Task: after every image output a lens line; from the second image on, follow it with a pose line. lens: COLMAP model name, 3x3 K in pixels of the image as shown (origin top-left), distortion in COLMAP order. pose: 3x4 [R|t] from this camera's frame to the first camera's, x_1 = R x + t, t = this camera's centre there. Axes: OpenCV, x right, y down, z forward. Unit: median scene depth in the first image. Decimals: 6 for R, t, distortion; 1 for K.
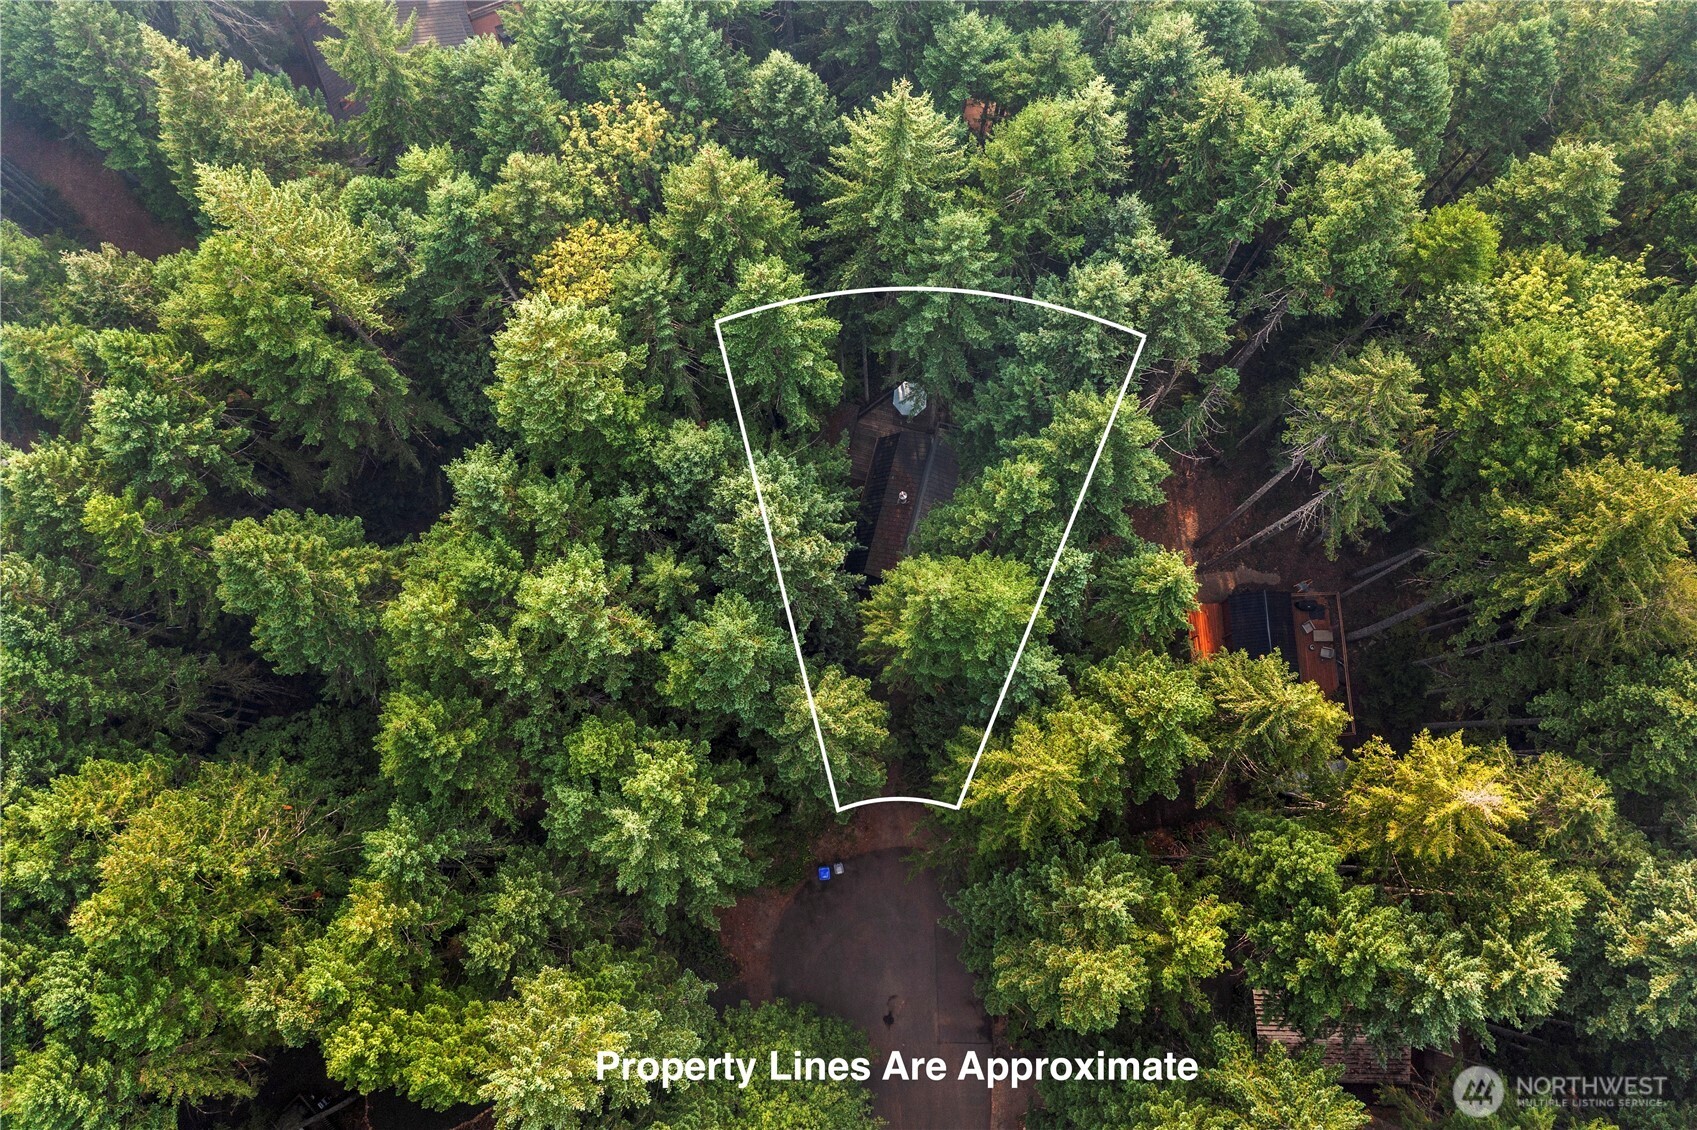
lens RADIAL K [[1347.2, 0, 849.9], [0, 1347.2, 567.4], [0, 0, 1]] dist [-0.047878, -0.003387]
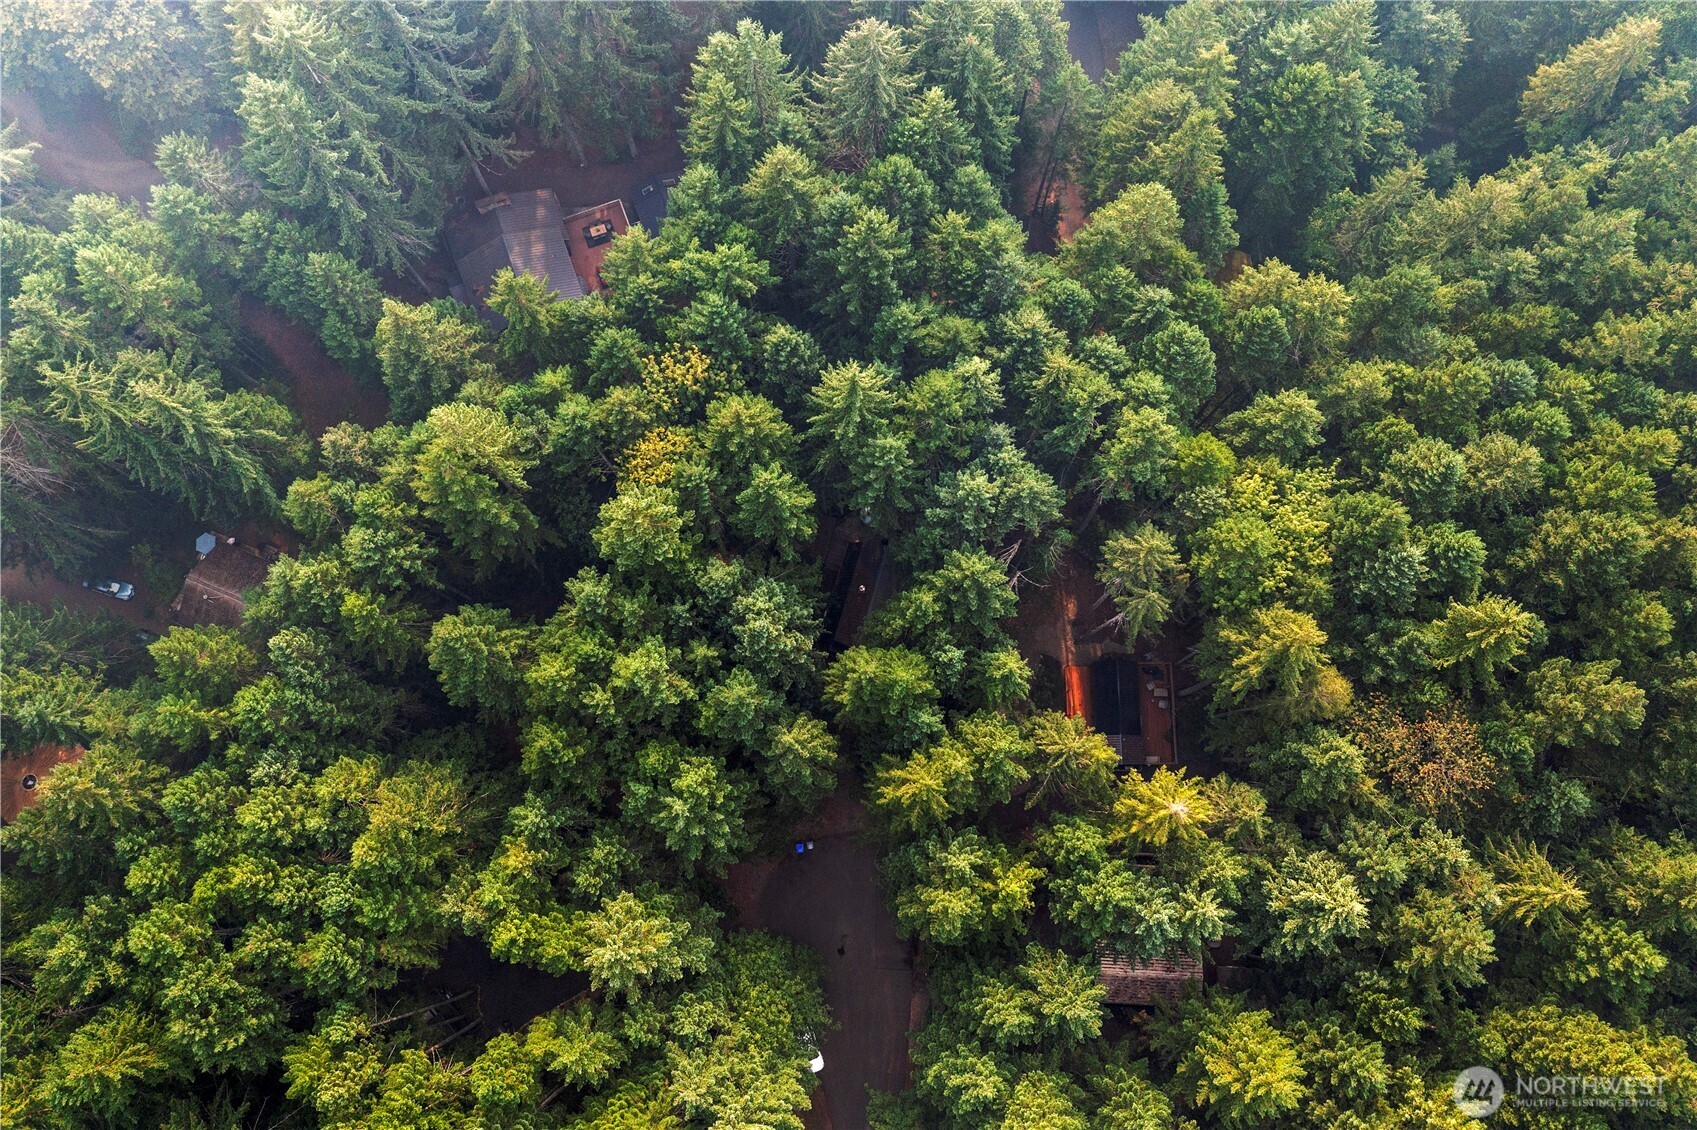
lens RADIAL K [[1347.2, 0, 845.8], [0, 1347.2, 561.1], [0, 0, 1]] dist [-0.047878, -0.003387]
pose [[0.999470, 0.030987, -0.009960, 0.049890], [-0.031038, 0.999505, -0.005060, -0.105204], [0.009799, 0.005366, 0.999938, -0.627100]]
